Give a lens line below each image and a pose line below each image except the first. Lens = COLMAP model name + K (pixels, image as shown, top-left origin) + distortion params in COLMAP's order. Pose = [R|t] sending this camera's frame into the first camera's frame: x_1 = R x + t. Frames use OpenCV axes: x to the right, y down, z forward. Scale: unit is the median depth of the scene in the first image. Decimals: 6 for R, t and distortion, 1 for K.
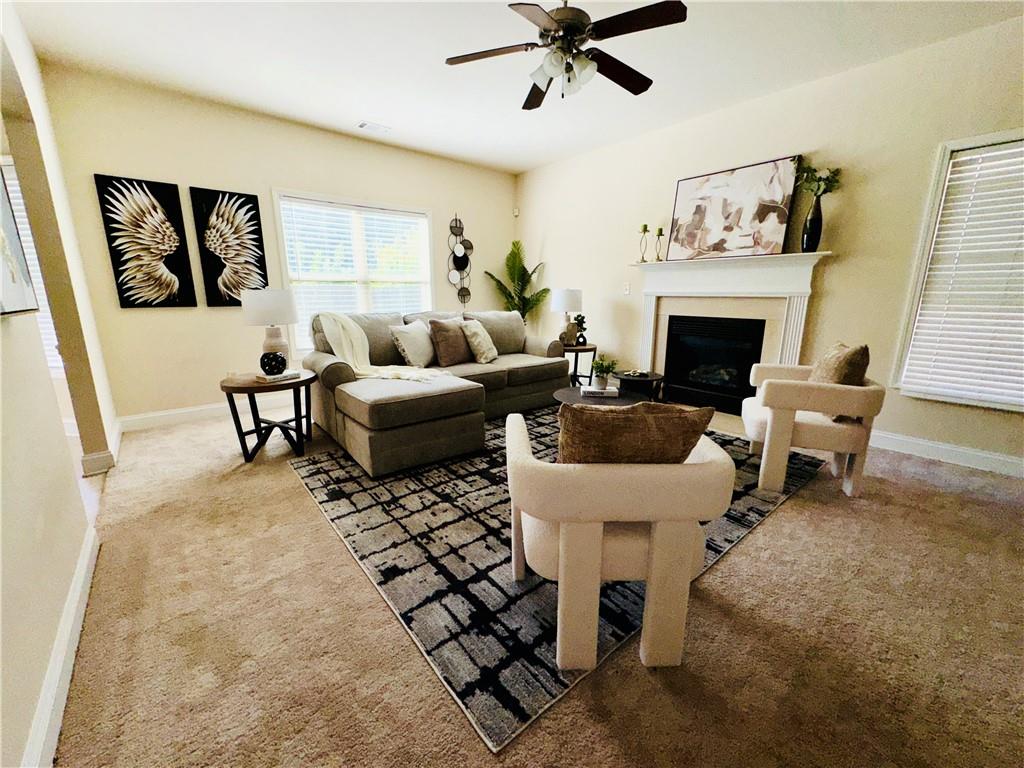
lens RADIAL K [[410.9, 0, 512.2], [0, 410.9, 385.3], [0, 0, 1]] dist [-0.002375, 0.000003]
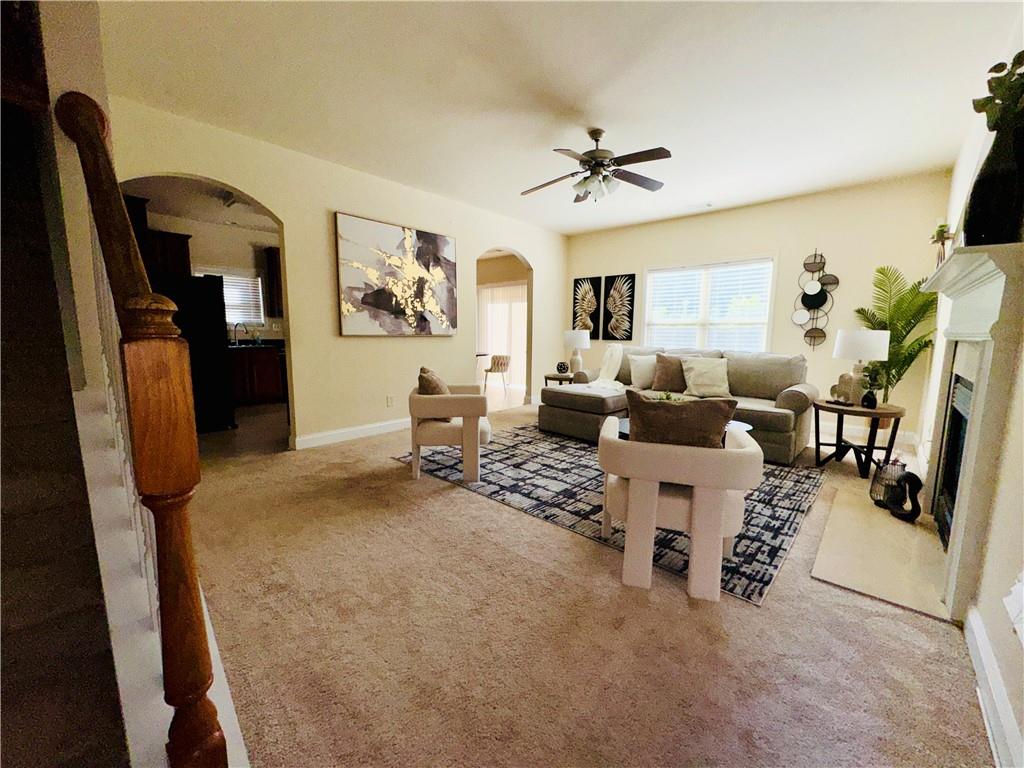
lens RADIAL K [[410.9, 0, 512.2], [0, 410.9, 385.3], [0, 0, 1]] dist [-0.002375, 0.000003]
pose [[0.129123, 0.128666, -0.983246, 1.015576], [-0.227666, 0.968907, 0.096892, -0.083398], [0.965140, 0.211340, 0.154401, 0.387174]]
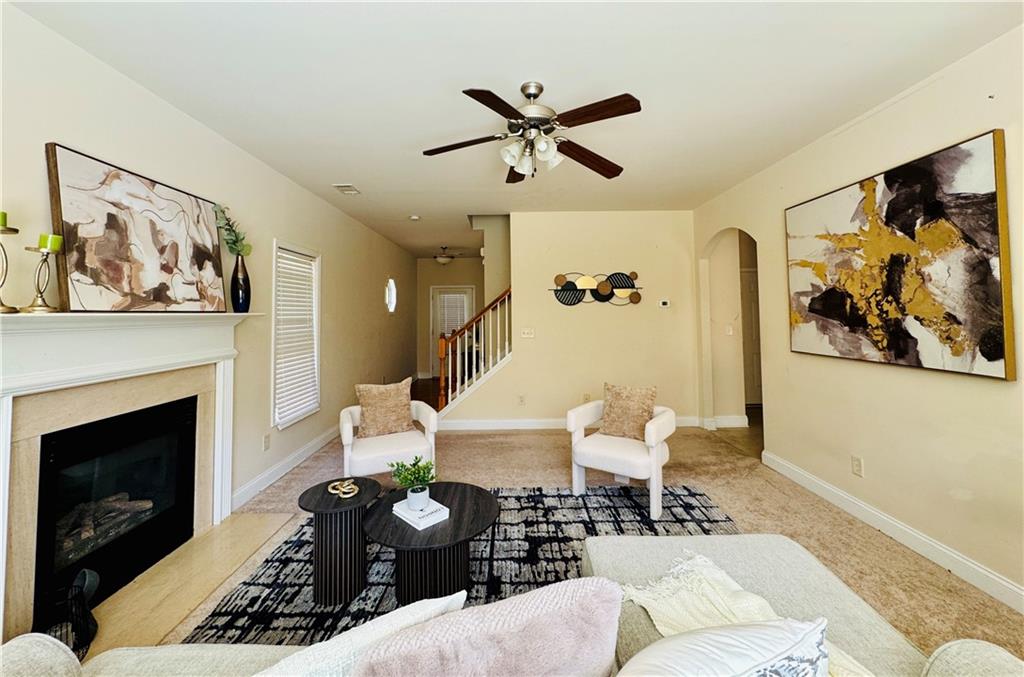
lens RADIAL K [[418.1, 0, 514.5], [0, 418.1, 295.9], [0, 0, 1]] dist [-0.000107, -0.000042]
pose [[-0.767609, 0.035111, 0.639956, -0.313410], [0.152285, 0.979895, 0.128899, -0.344185], [-0.622563, 0.196400, -0.757523, 1.174403]]
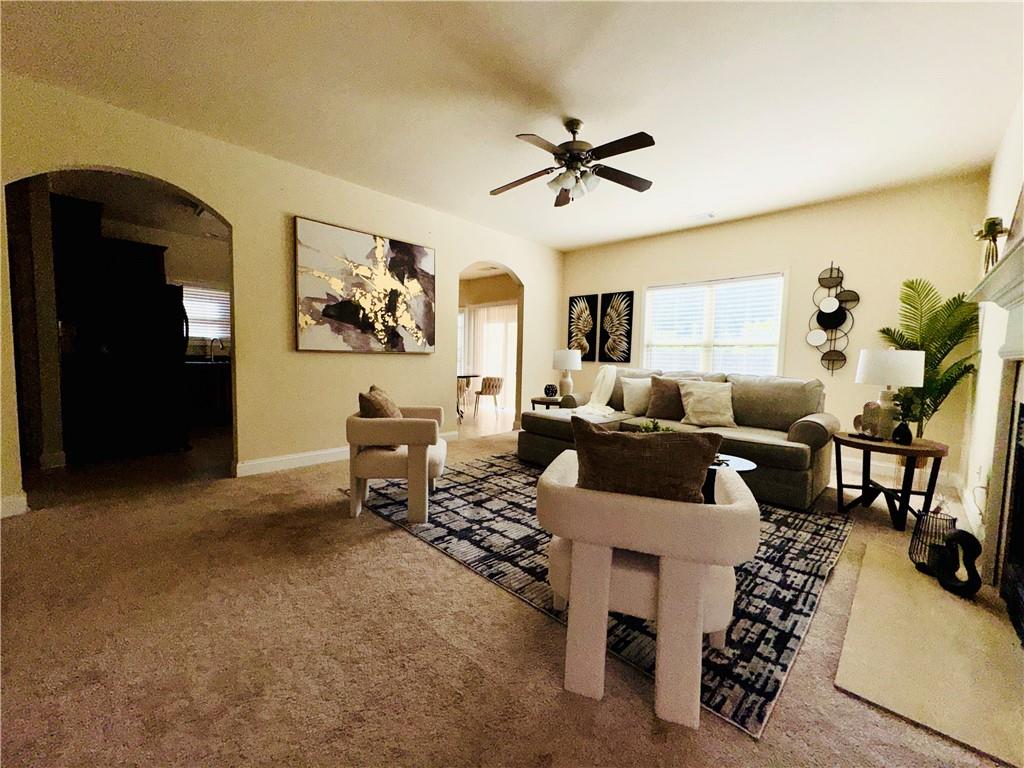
lens RADIAL K [[410.9, 0, 512.2], [0, 410.9, 385.3], [0, 0, 1]] dist [-0.002375, 0.000003]
pose [[0.096067, 0.072569, -0.992726, 0.897683], [-0.242262, 0.969053, 0.047394, -0.093143], [0.965443, 0.235947, 0.110675, 0.504866]]
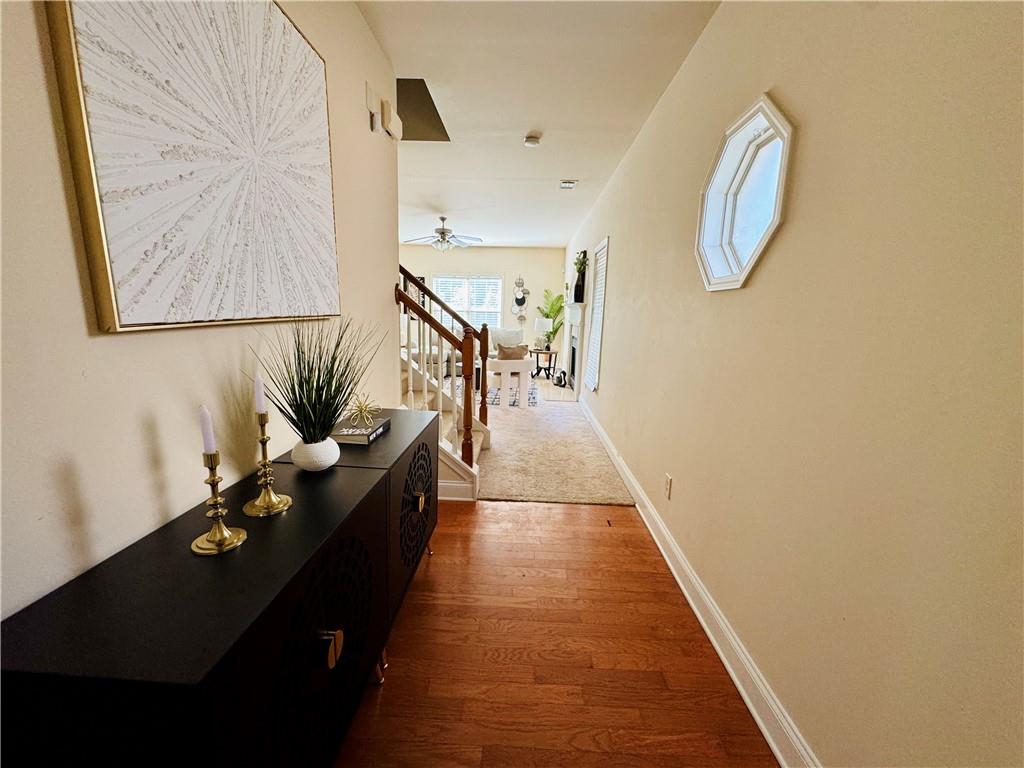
lens RADIAL K [[410.9, 0, 512.2], [0, 410.9, 385.3], [0, 0, 1]] dist [-0.002375, 0.000003]
pose [[0.734366, 0.140699, -0.664010, 1.595363], [-0.177261, 0.984085, 0.012478, 0.064675], [0.655198, 0.108540, 0.747619, -0.474925]]
